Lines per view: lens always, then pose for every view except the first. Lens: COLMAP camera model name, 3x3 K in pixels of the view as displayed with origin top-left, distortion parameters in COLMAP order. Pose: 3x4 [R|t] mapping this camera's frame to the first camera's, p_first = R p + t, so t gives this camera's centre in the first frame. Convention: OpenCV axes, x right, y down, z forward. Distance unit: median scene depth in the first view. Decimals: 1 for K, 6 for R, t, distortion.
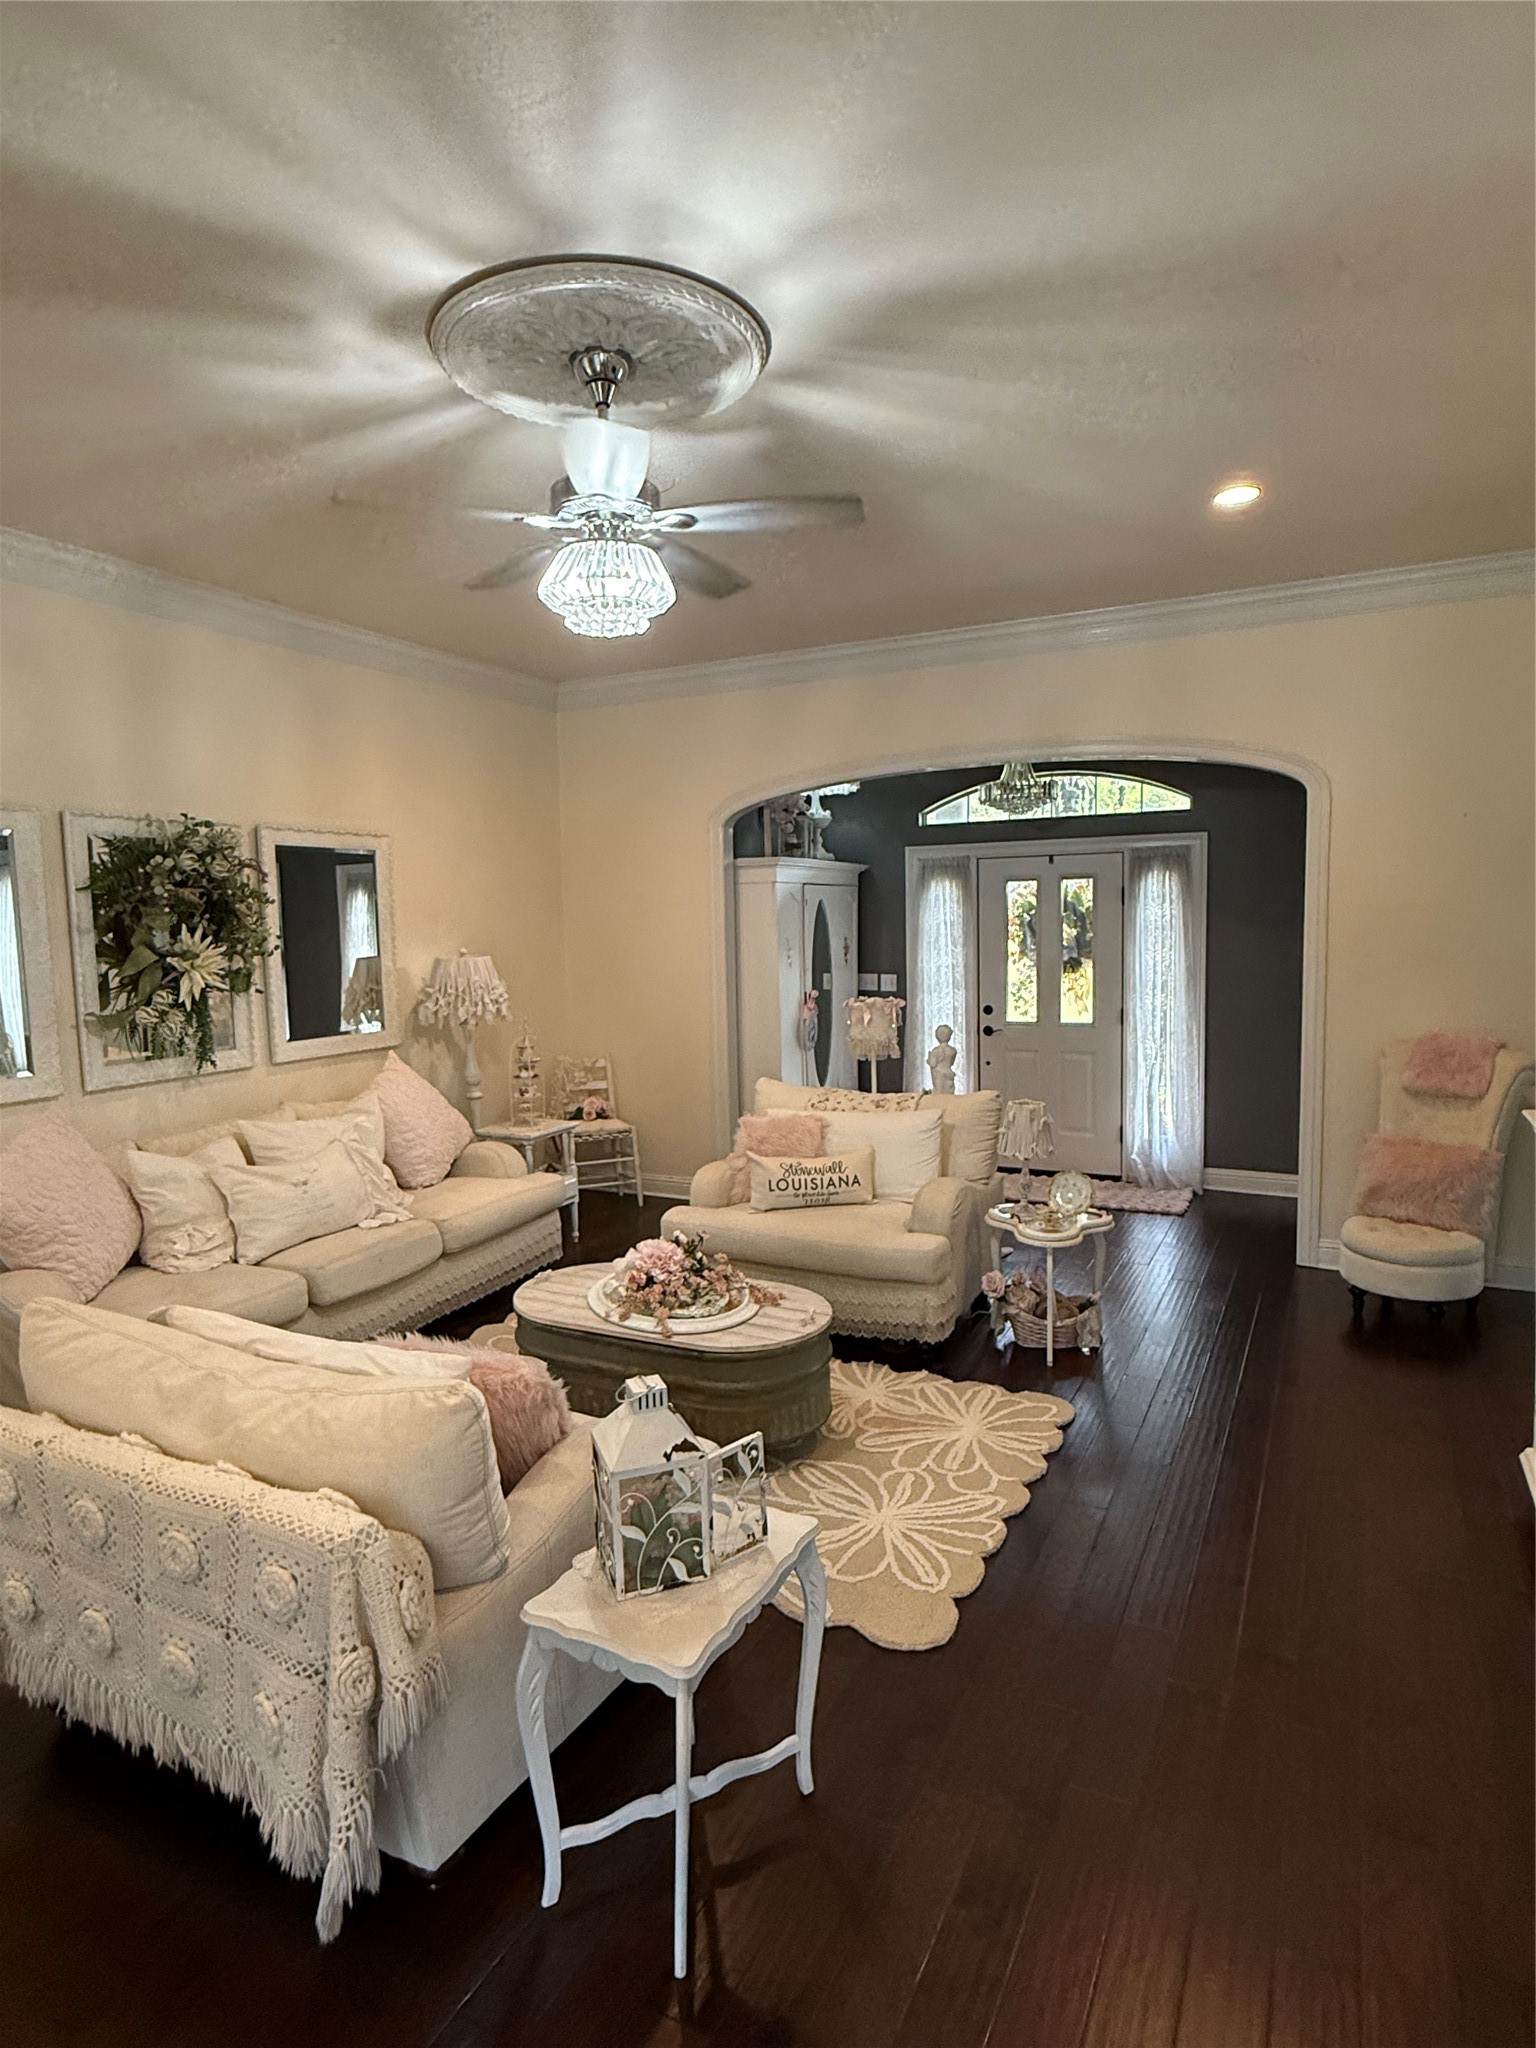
lens RADIAL K [[1145.0, 0, 768.0], [0, 1145.0, 1024.0], [0, 0, 1]] dist [0.000745, -0.000044]
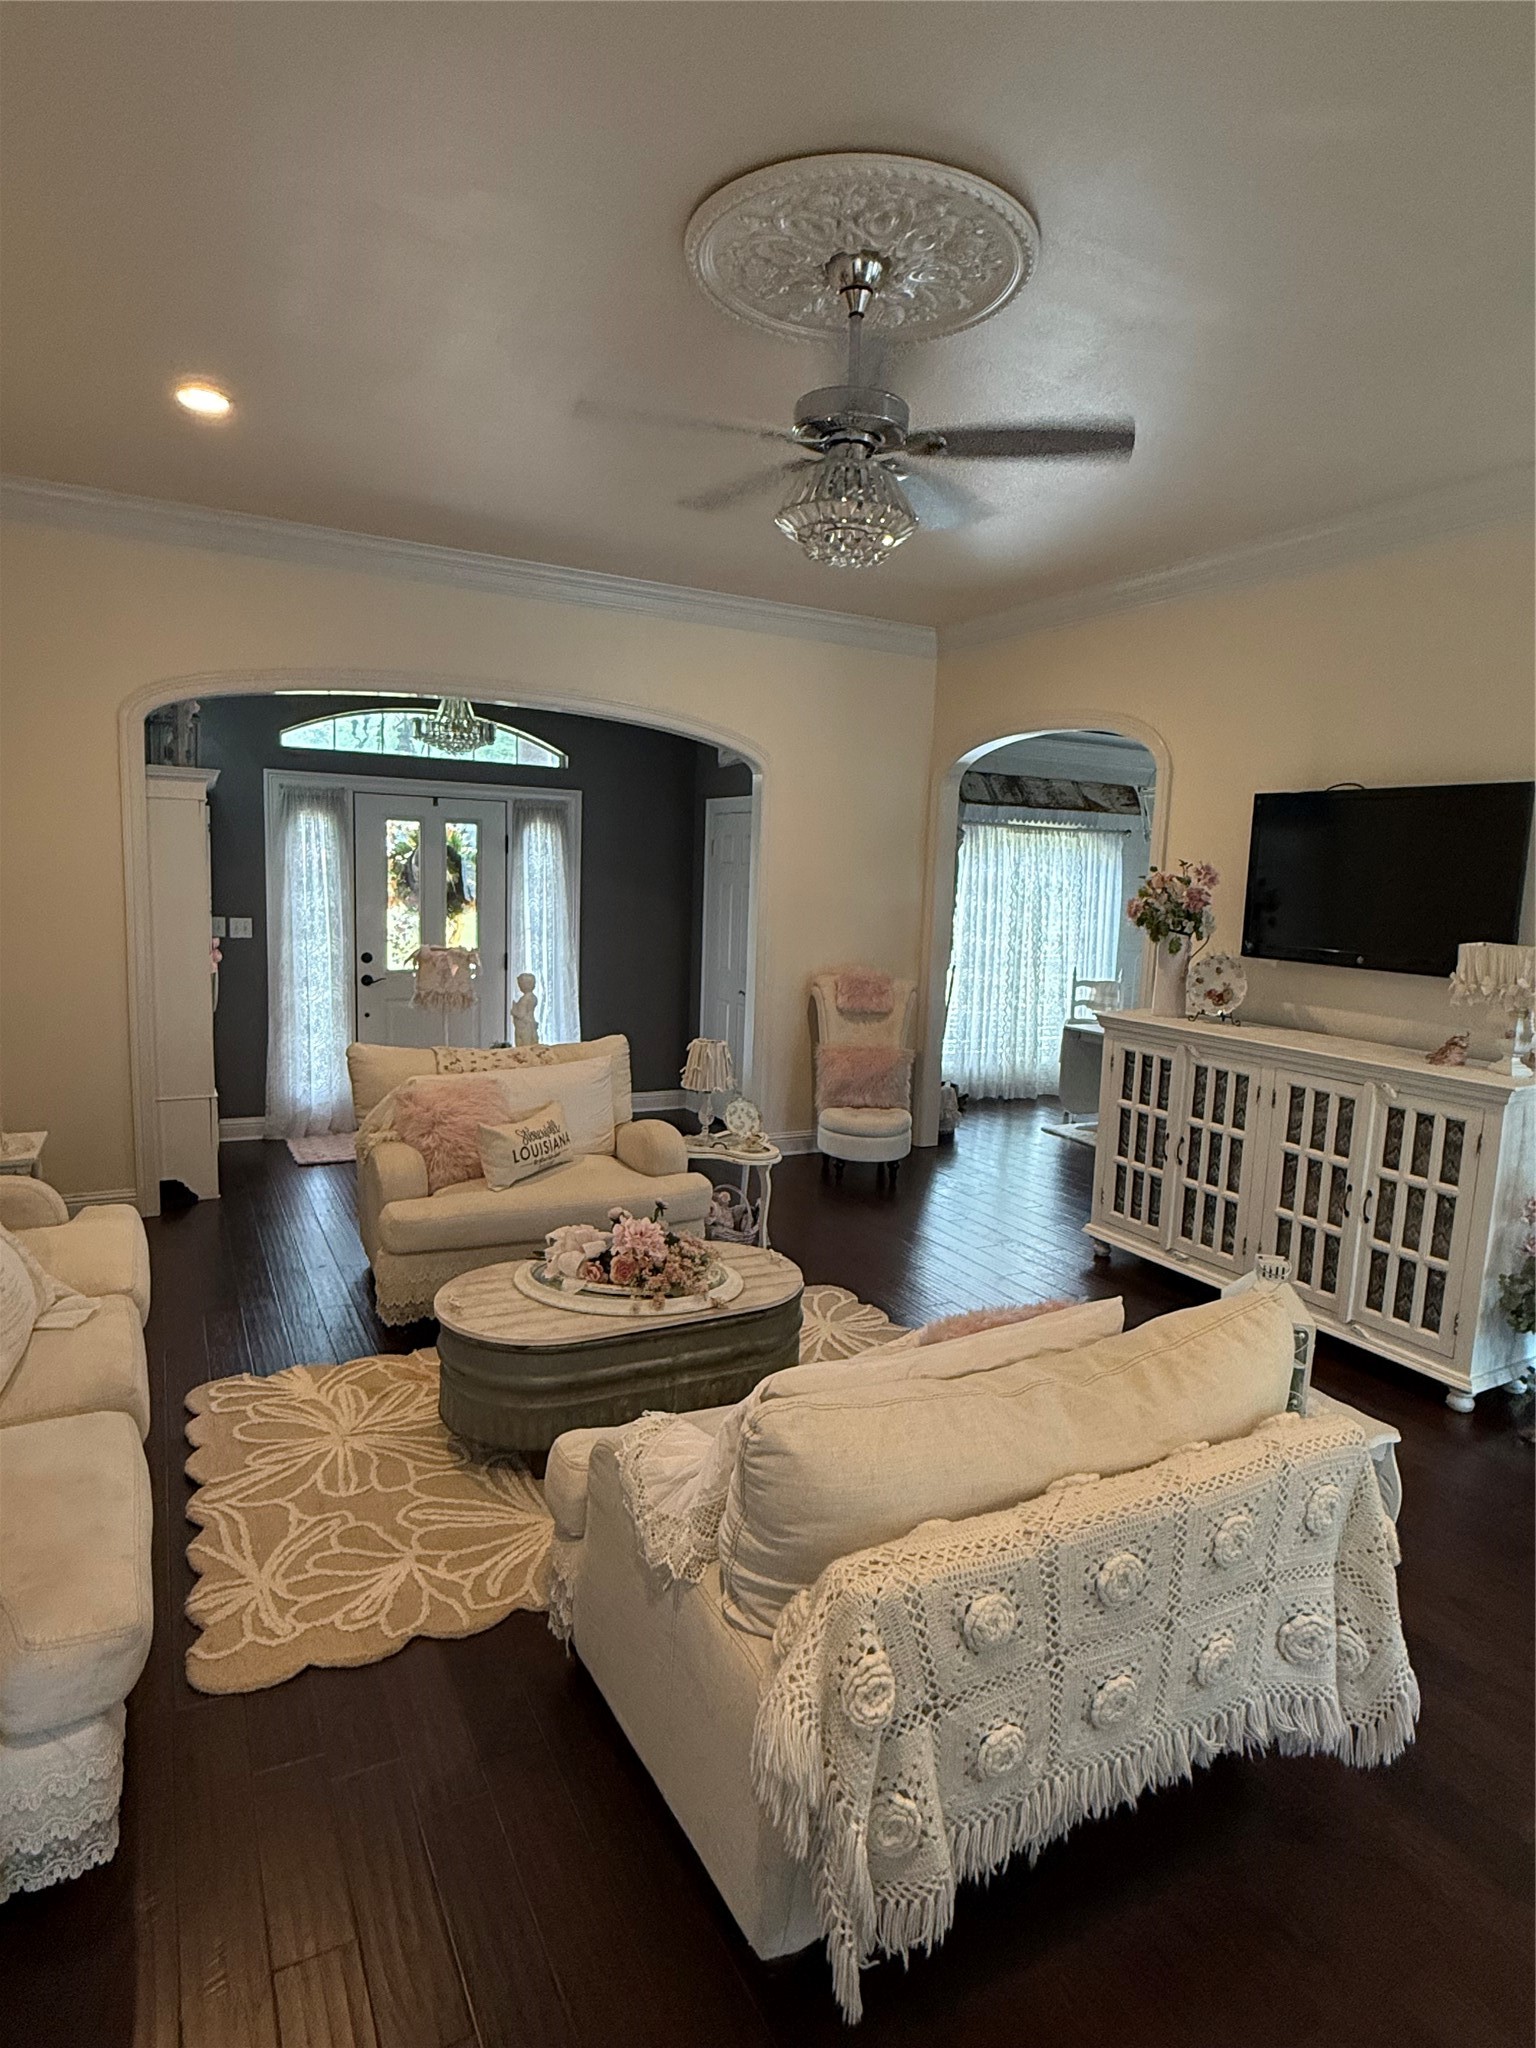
lens RADIAL K [[1145.0, 0, 768.0], [0, 1145.0, 1024.0], [0, 0, 1]] dist [0.000745, -0.000044]
pose [[0.573092, -0.068429, 0.816629, -0.417628], [0.026501, 0.997534, 0.064990, -0.011258], [-0.819063, -0.015604, 0.573492, 0.217706]]
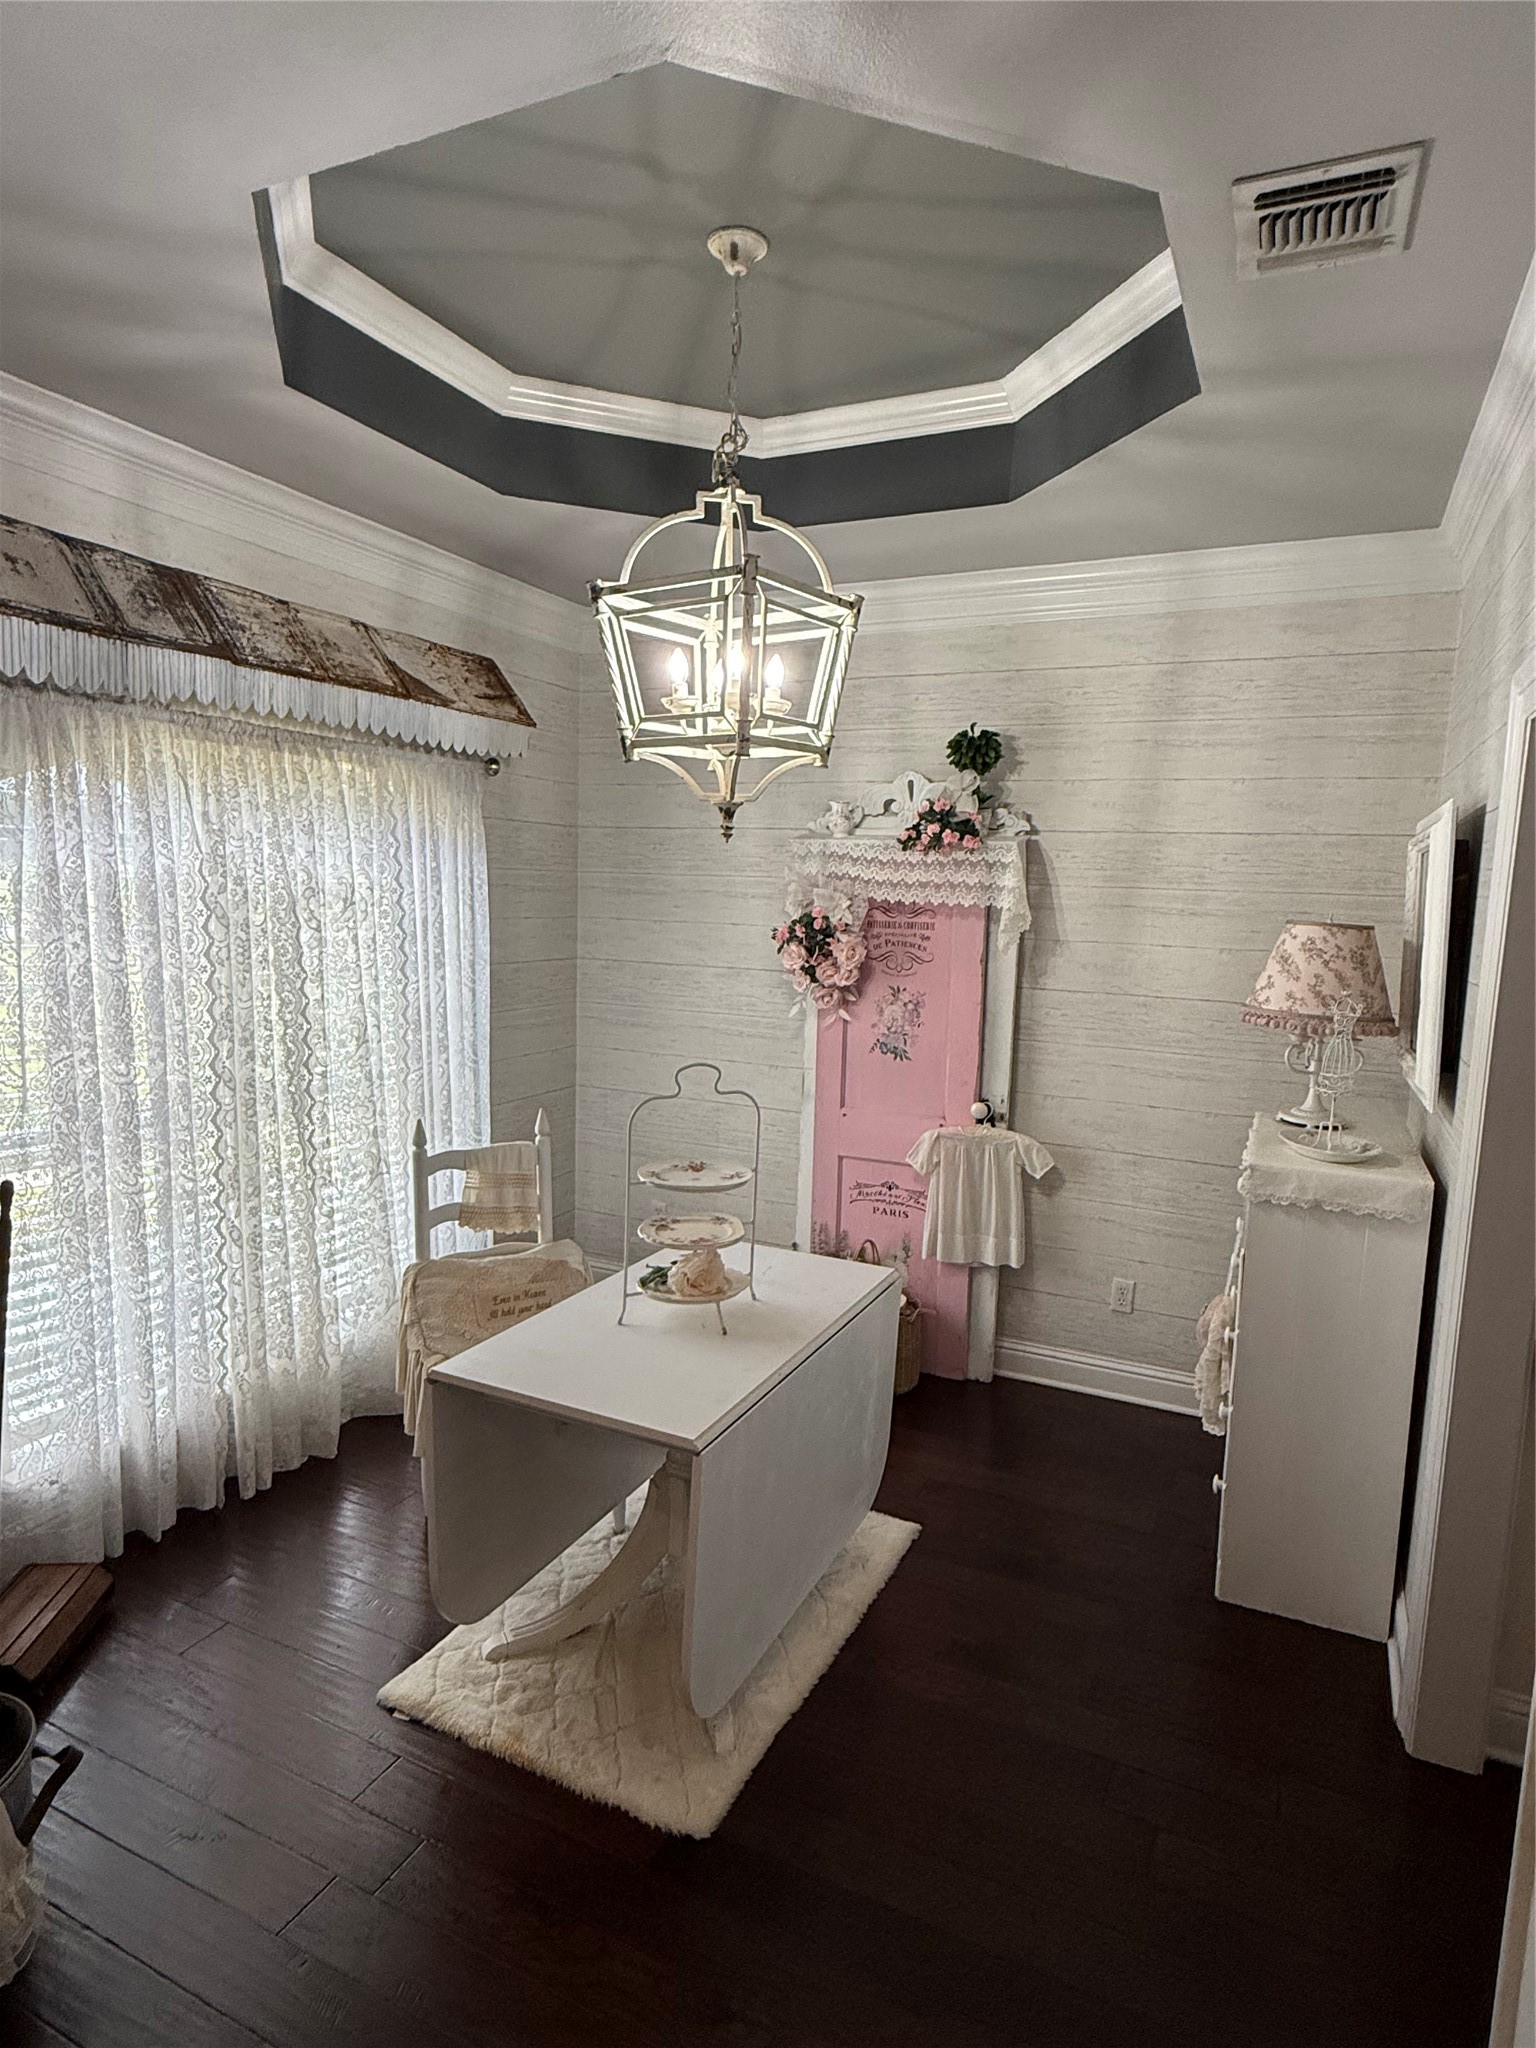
lens RADIAL K [[1145.0, 0, 768.0], [0, 1145.0, 1024.0], [0, 0, 1]] dist [0.000745, -0.000044]
pose [[-0.017423, -0.102183, 0.994613, 0.326525], [0.066093, 0.992471, 0.103120, -0.055719], [-0.997661, 0.067534, -0.010538, 0.514738]]
